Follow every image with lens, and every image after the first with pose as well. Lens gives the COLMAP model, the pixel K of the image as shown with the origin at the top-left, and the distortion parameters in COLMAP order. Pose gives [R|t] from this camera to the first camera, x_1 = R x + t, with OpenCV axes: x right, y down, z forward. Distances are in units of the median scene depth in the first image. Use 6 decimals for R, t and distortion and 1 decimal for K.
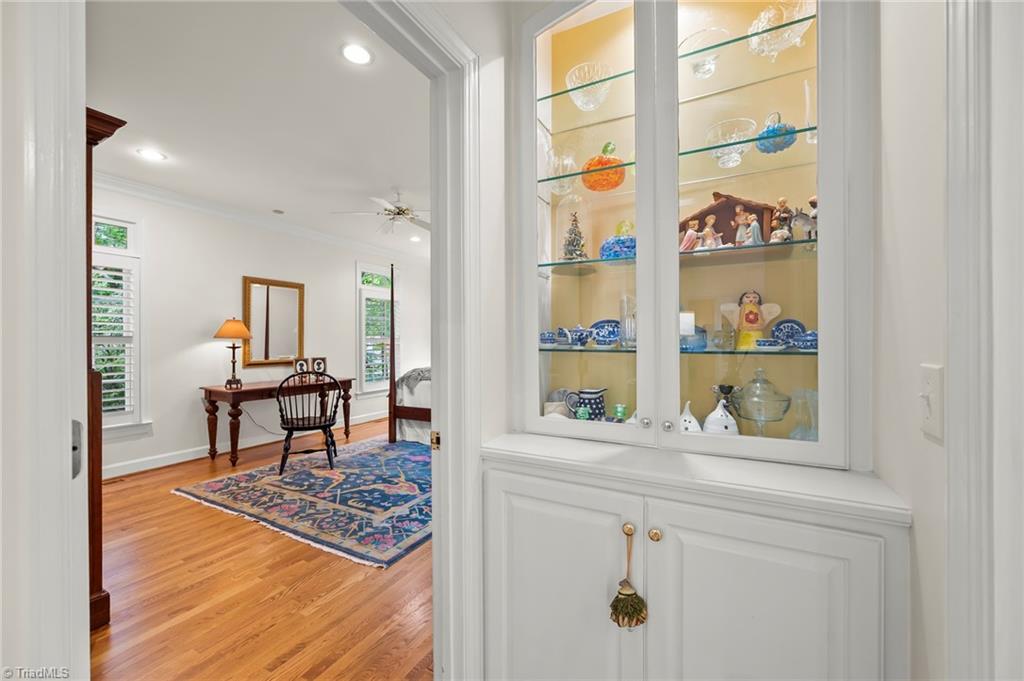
lens RADIAL K [[419.9, 0, 511.8], [0, 419.9, 340.4], [0, 0, 1]] dist [-0.002513, -0.000032]
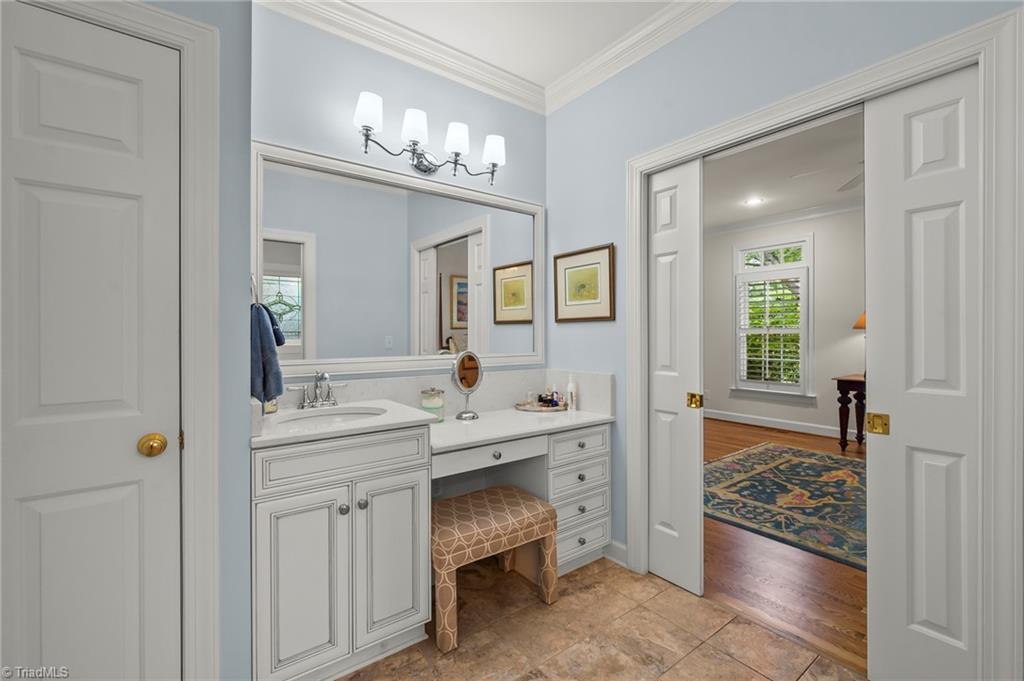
lens RADIAL K [[442.0, 0, 513.0], [0, 442.0, 334.5], [0, 0, 1]] dist [-0.002237, -0.000102]
pose [[-0.422752, 0.004133, -0.906236, 0.841034], [-0.001078, 0.999987, 0.005064, 0.004445], [0.906245, 0.003118, -0.422742, 0.877649]]
